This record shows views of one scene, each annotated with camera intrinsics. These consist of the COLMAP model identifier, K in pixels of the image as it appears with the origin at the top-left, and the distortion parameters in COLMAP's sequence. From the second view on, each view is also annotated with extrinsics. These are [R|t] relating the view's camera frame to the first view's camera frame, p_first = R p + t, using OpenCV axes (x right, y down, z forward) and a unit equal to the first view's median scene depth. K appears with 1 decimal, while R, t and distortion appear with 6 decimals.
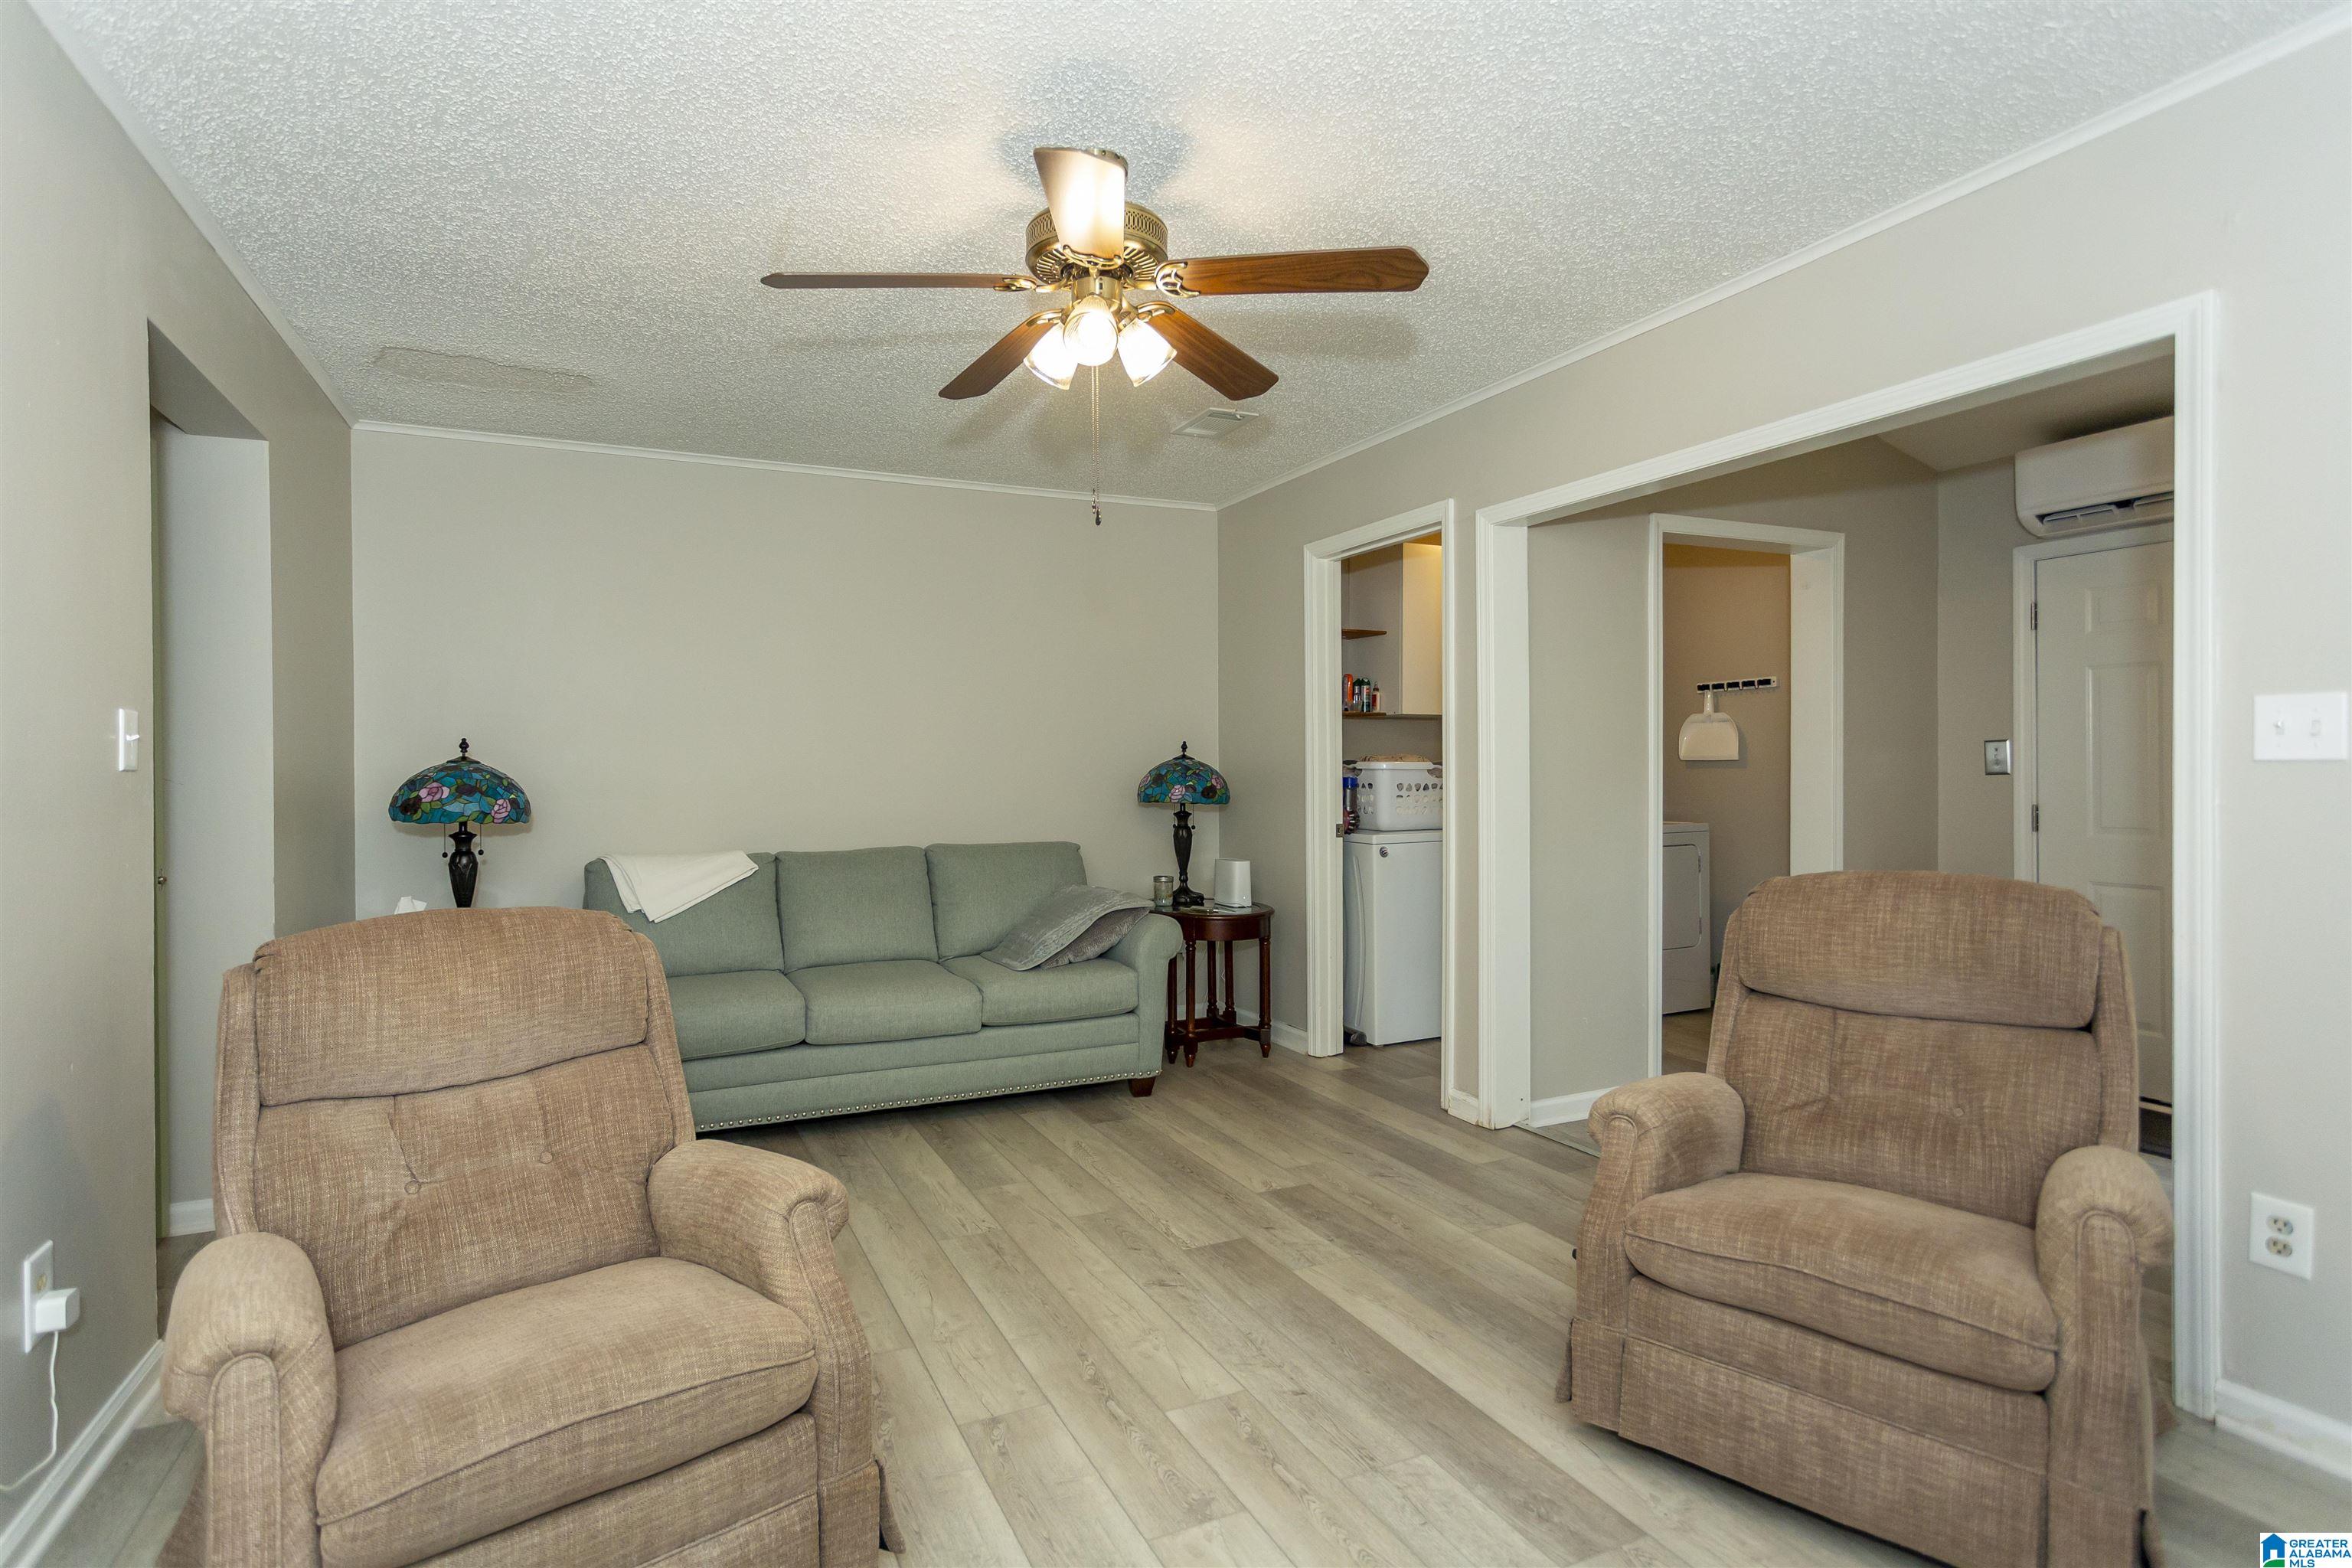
lens RADIAL K [[1122.7, 0, 1093.8], [0, 1122.7, 753.9], [0, 0, 1]] dist [-0.000586, 0.000575]
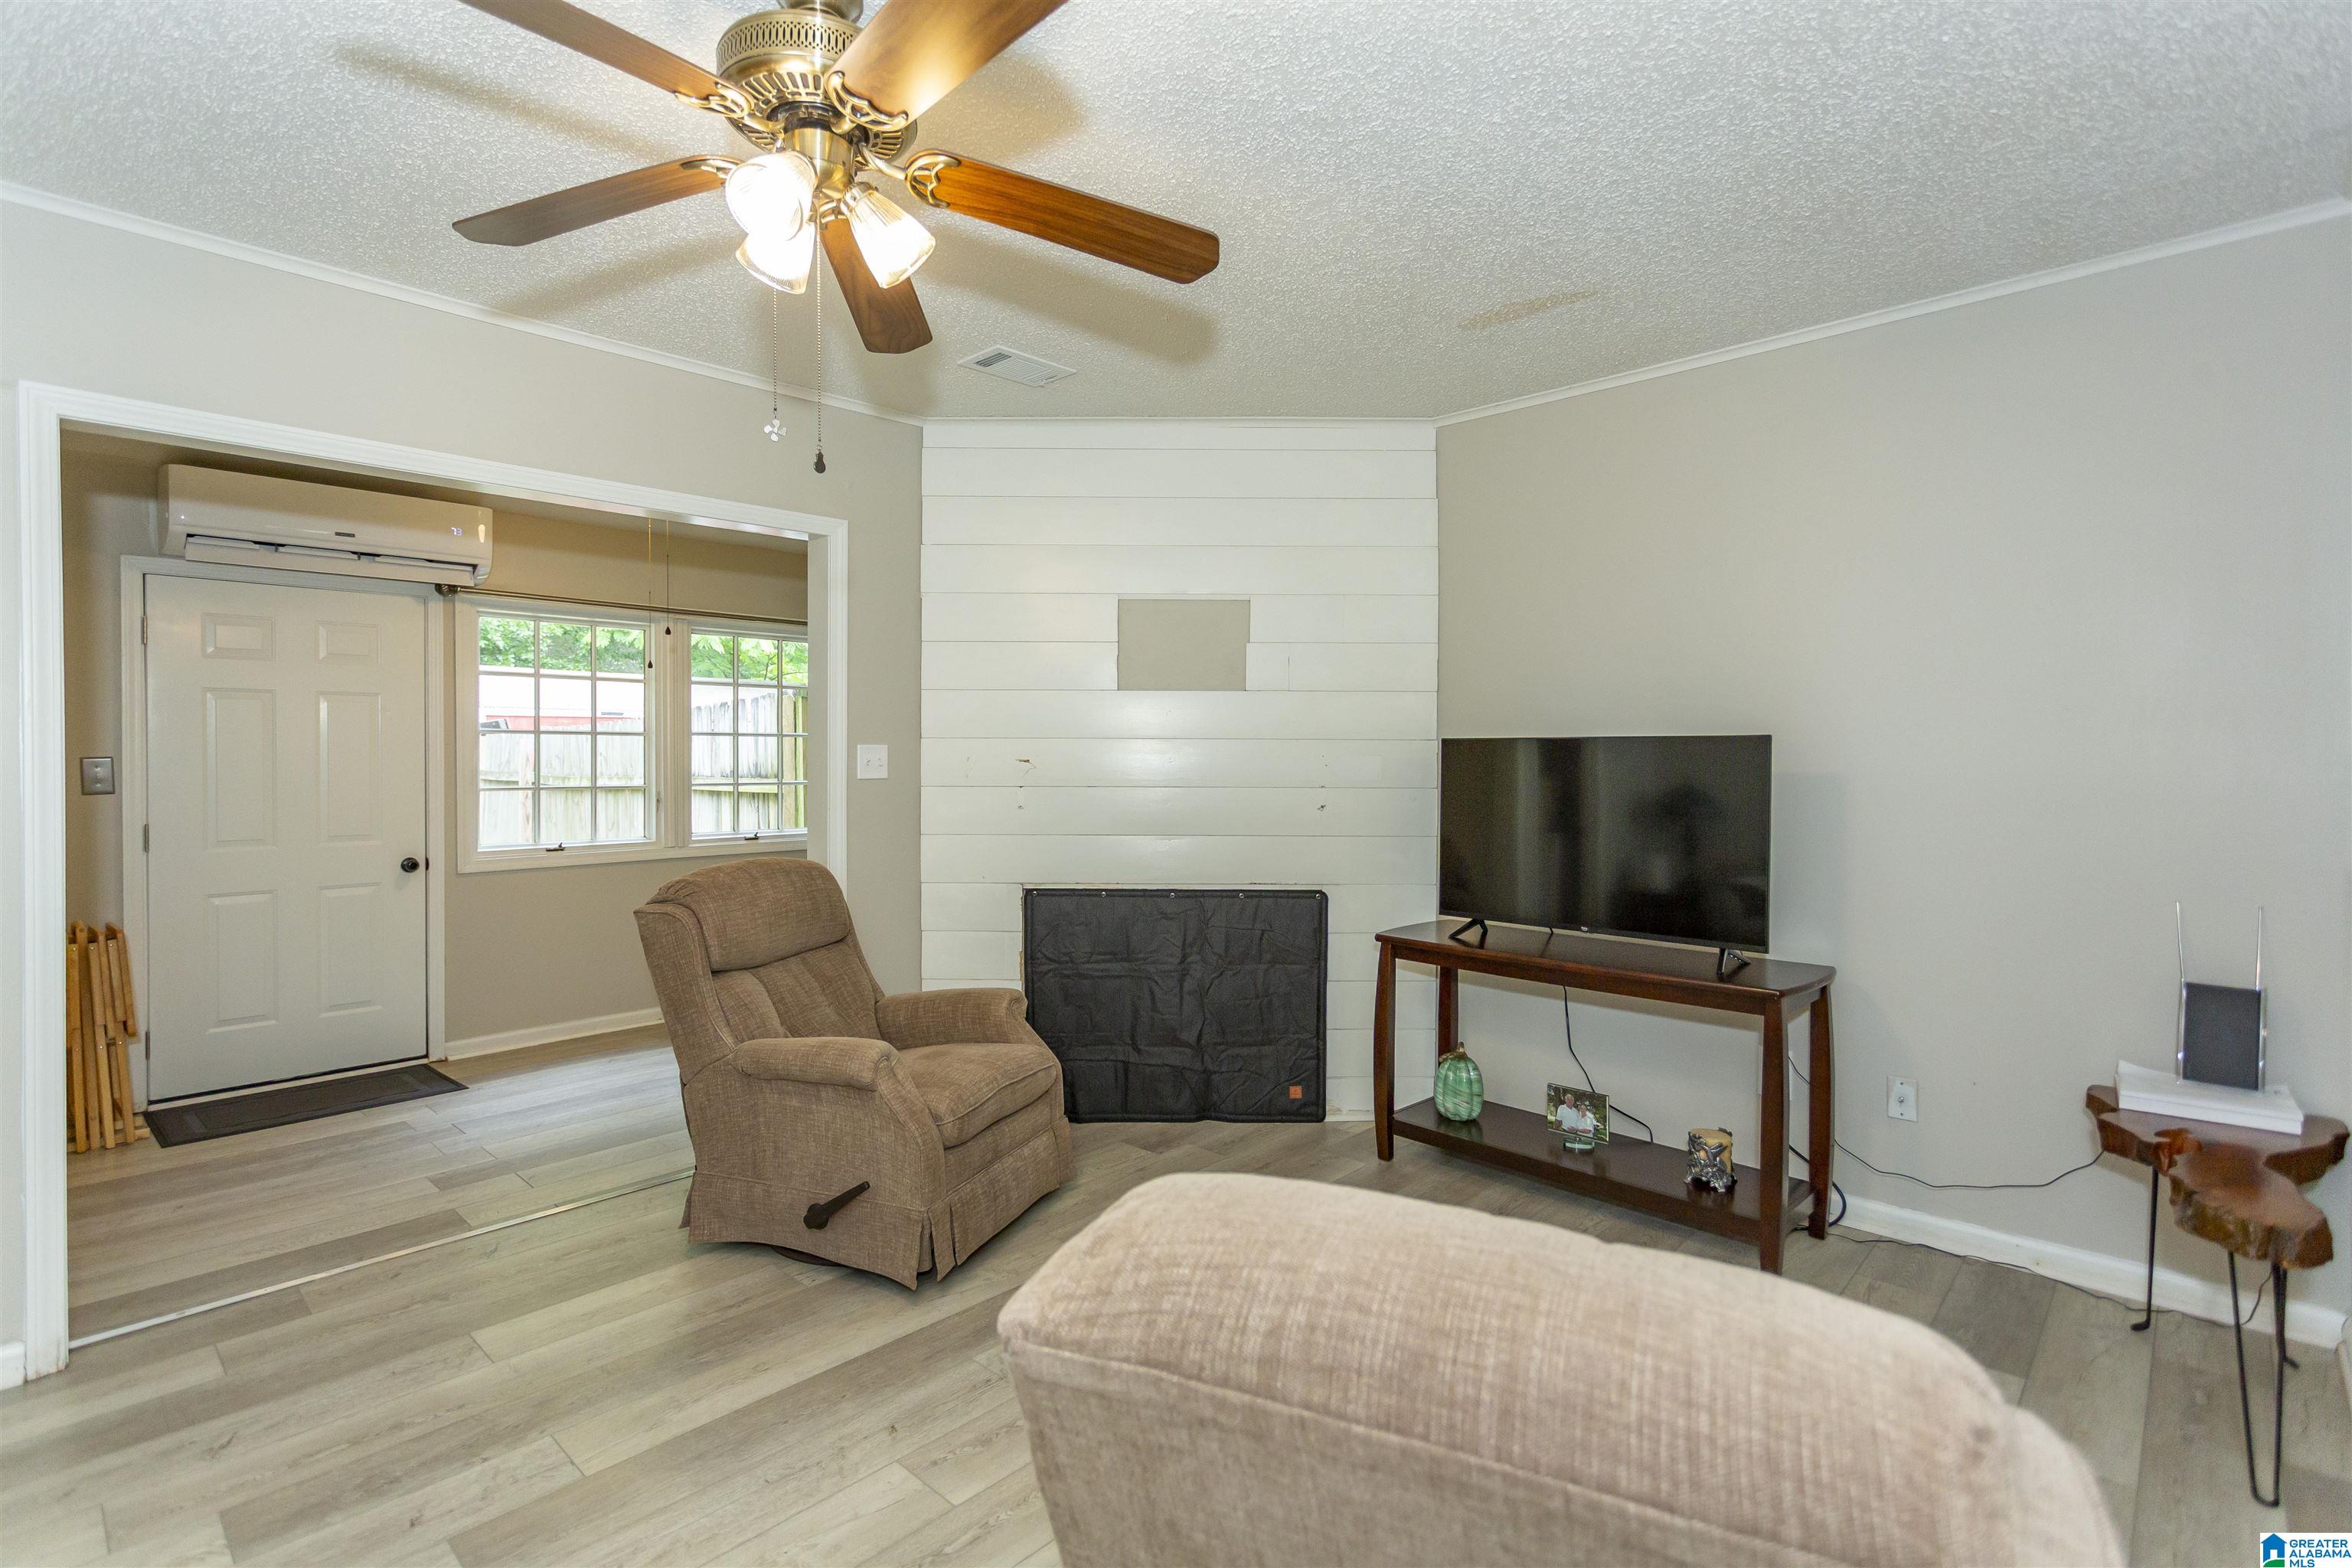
lens RADIAL K [[1122.7, 0, 1174.2], [0, 1122.7, 785.0], [0, 0, 1]] dist [-0.000586, 0.000575]
pose [[-0.375071, -0.017072, 0.926839, -0.496533], [0.006619, 0.999756, 0.021094, -0.002829], [-0.926972, 0.014046, -0.374867, 0.709088]]
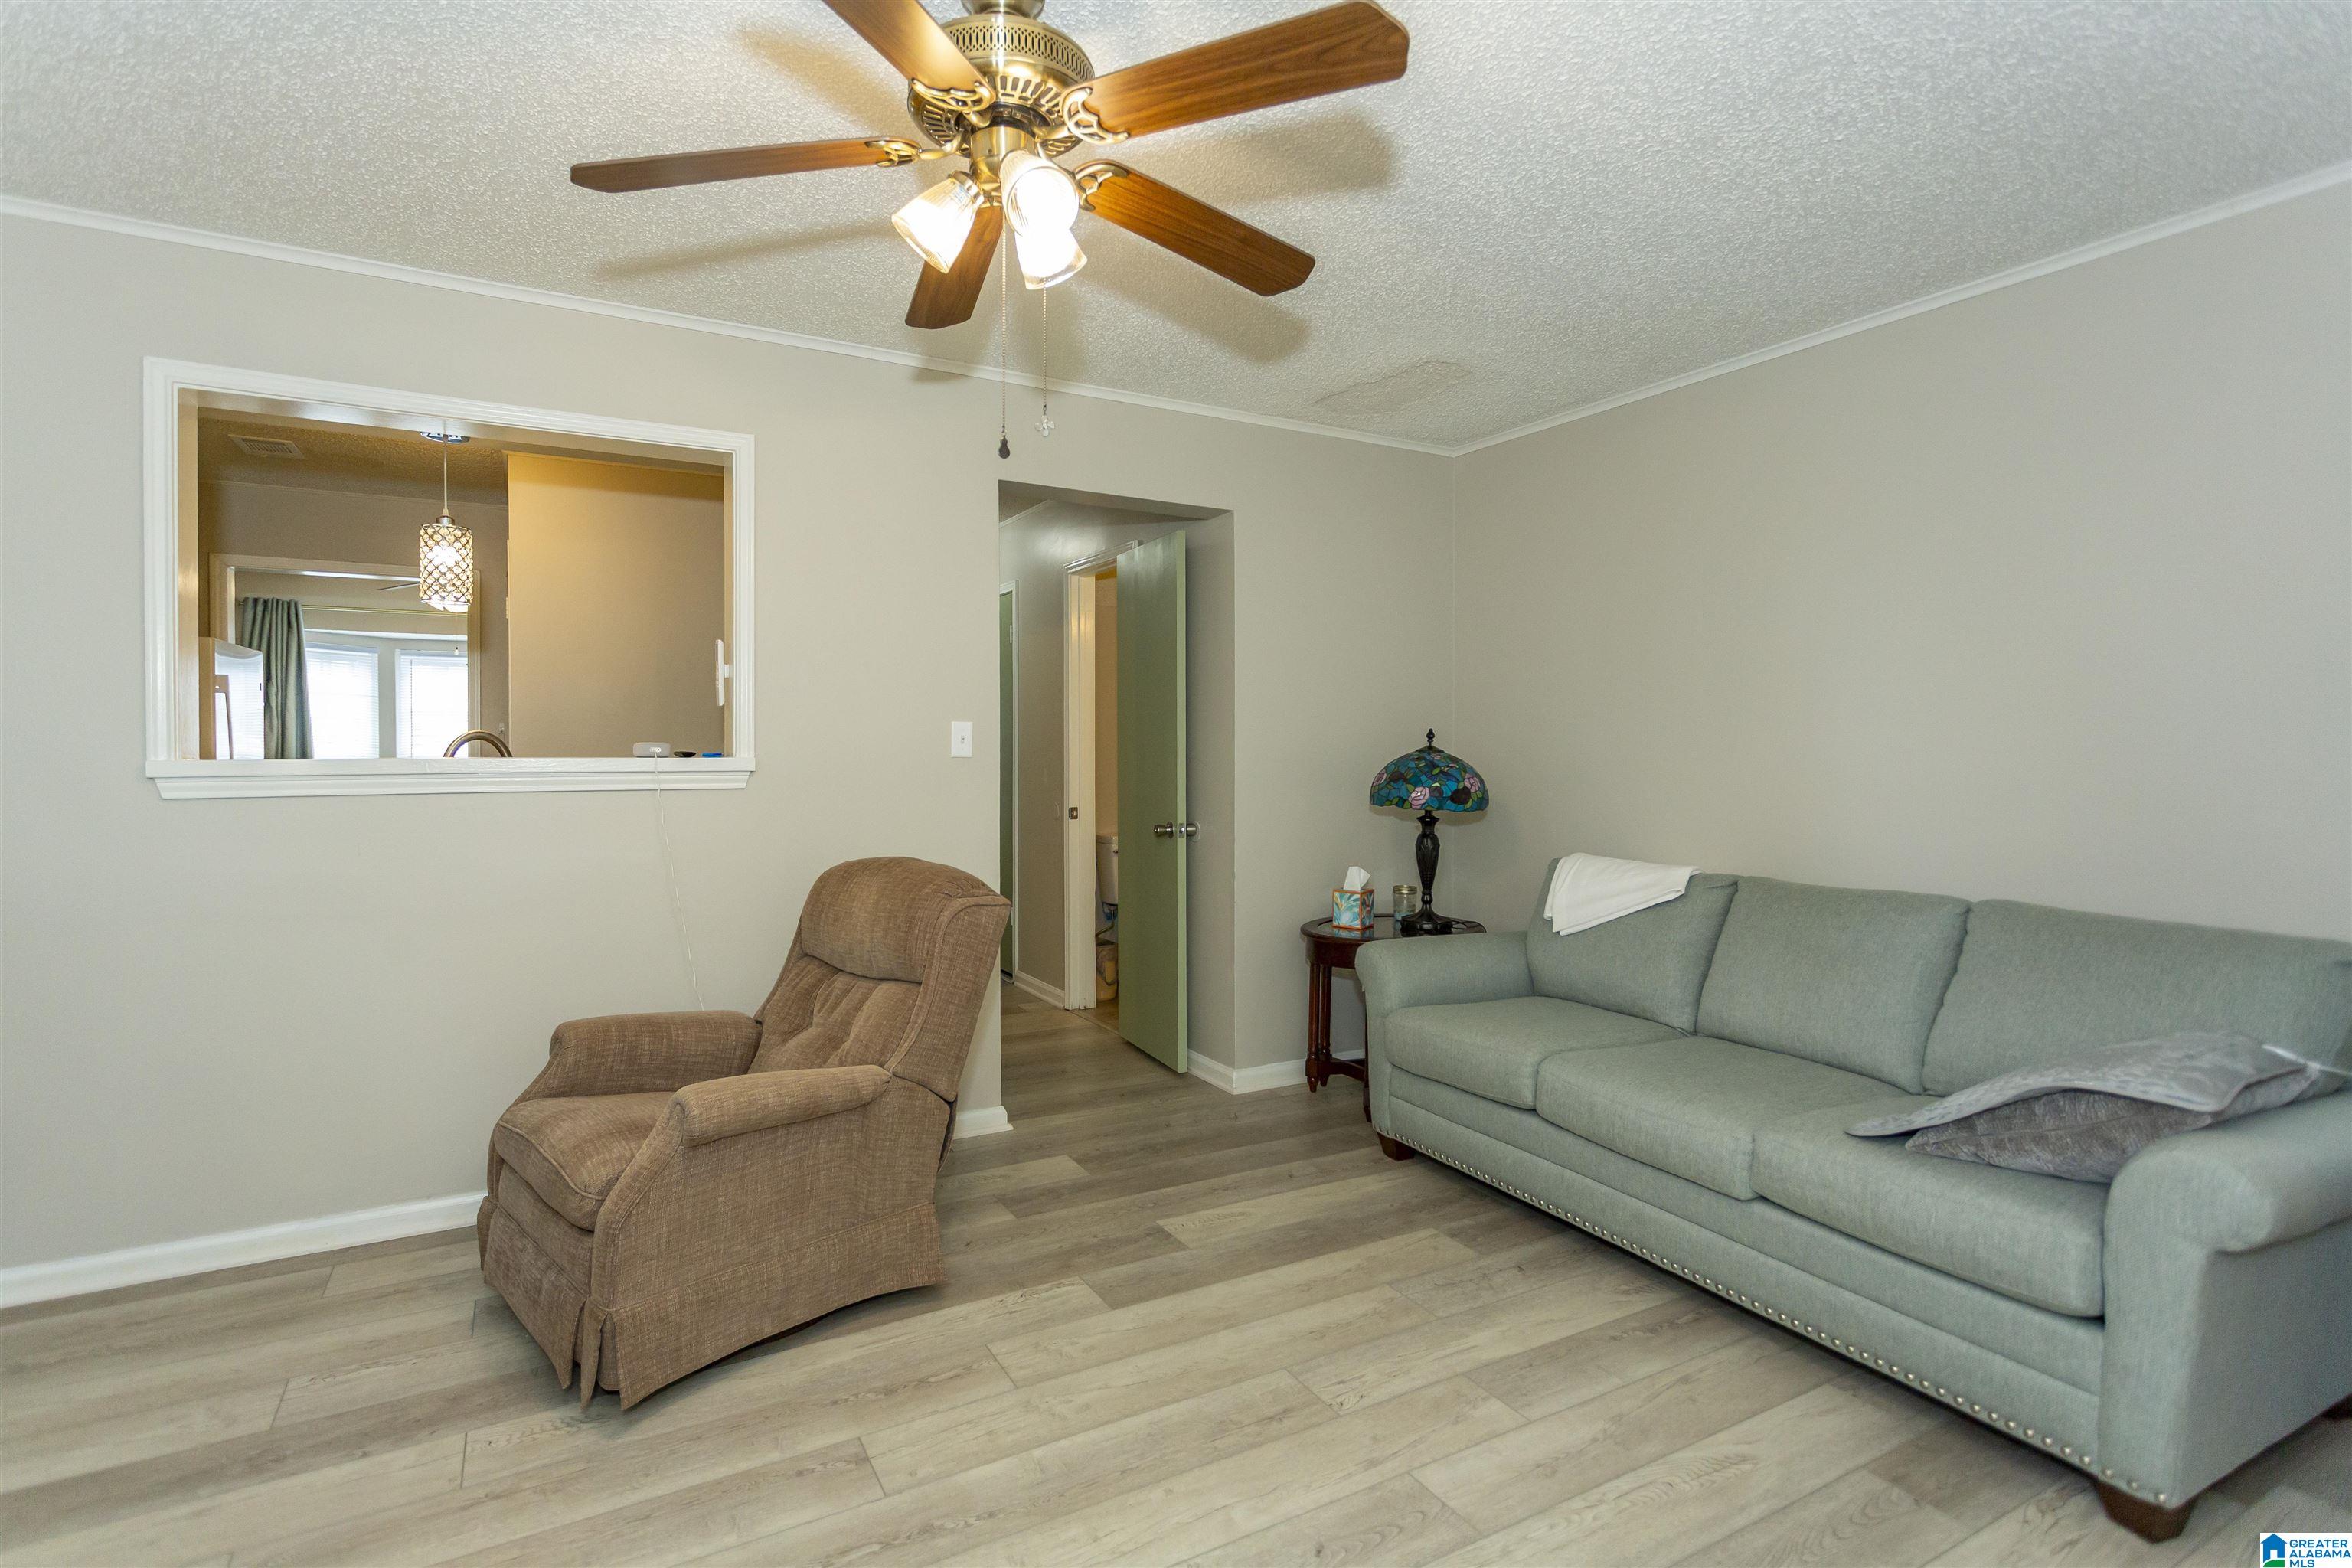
lens RADIAL K [[1122.7, 0, 1170.8], [0, 1122.7, 759.8], [0, 0, 1]] dist [-0.000586, 0.000575]
pose [[0.111131, 0.015222, -0.993689, 0.512860], [-0.001661, 0.999884, 0.015131, -0.000209], [0.993804, -0.000031, 0.111144, 0.691310]]
